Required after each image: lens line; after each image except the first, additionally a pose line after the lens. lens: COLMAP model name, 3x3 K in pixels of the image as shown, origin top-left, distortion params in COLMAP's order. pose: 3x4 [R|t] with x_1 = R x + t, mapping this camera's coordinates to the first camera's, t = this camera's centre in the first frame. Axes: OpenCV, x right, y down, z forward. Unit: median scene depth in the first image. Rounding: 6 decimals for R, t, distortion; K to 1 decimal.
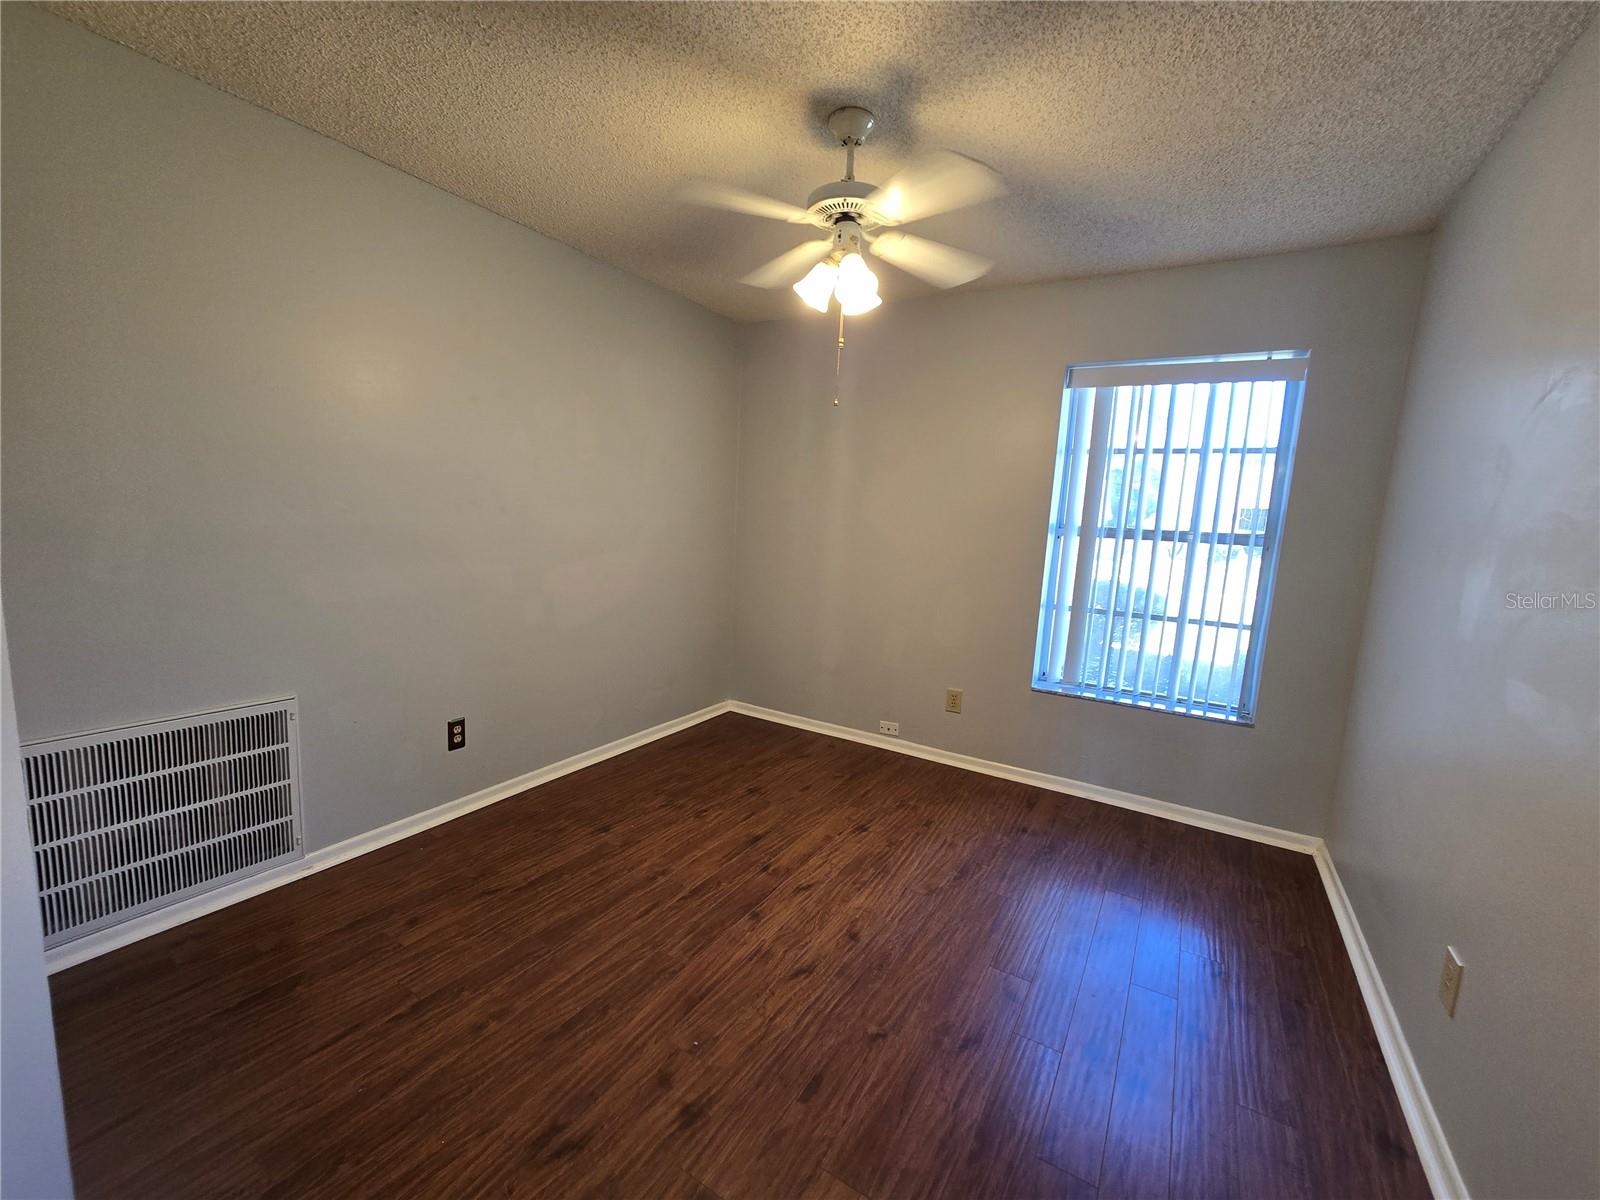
lens RADIAL K [[655.3, 0, 805.9], [0, 655.3, 603.5], [0, 0, 1]] dist [-0.001203, -0.000128]
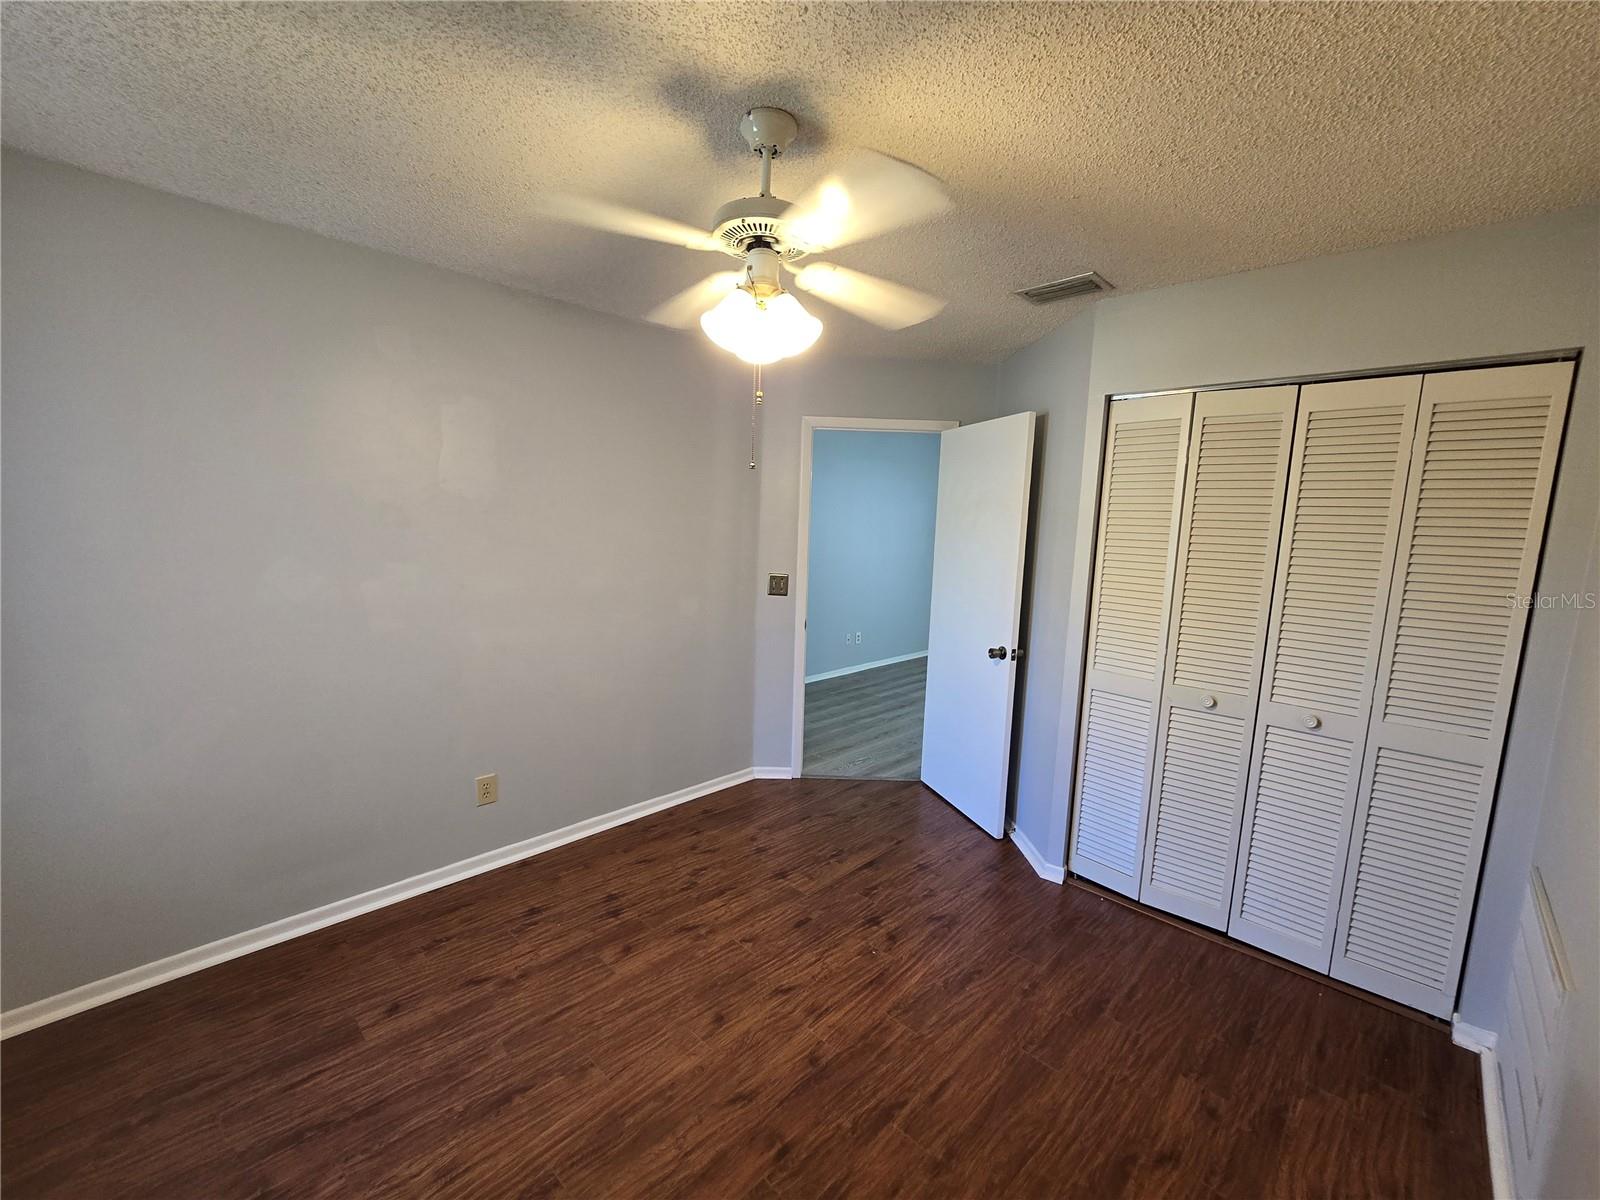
lens RADIAL K [[655.3, 0, 801.8], [0, 655.3, 606.8], [0, 0, 1]] dist [-0.001203, -0.000128]
pose [[-0.971457, -0.104697, 0.212863, -0.200799], [-0.046528, 0.963999, 0.261802, -0.362873], [-0.232610, 0.244425, -0.941355, 1.834193]]
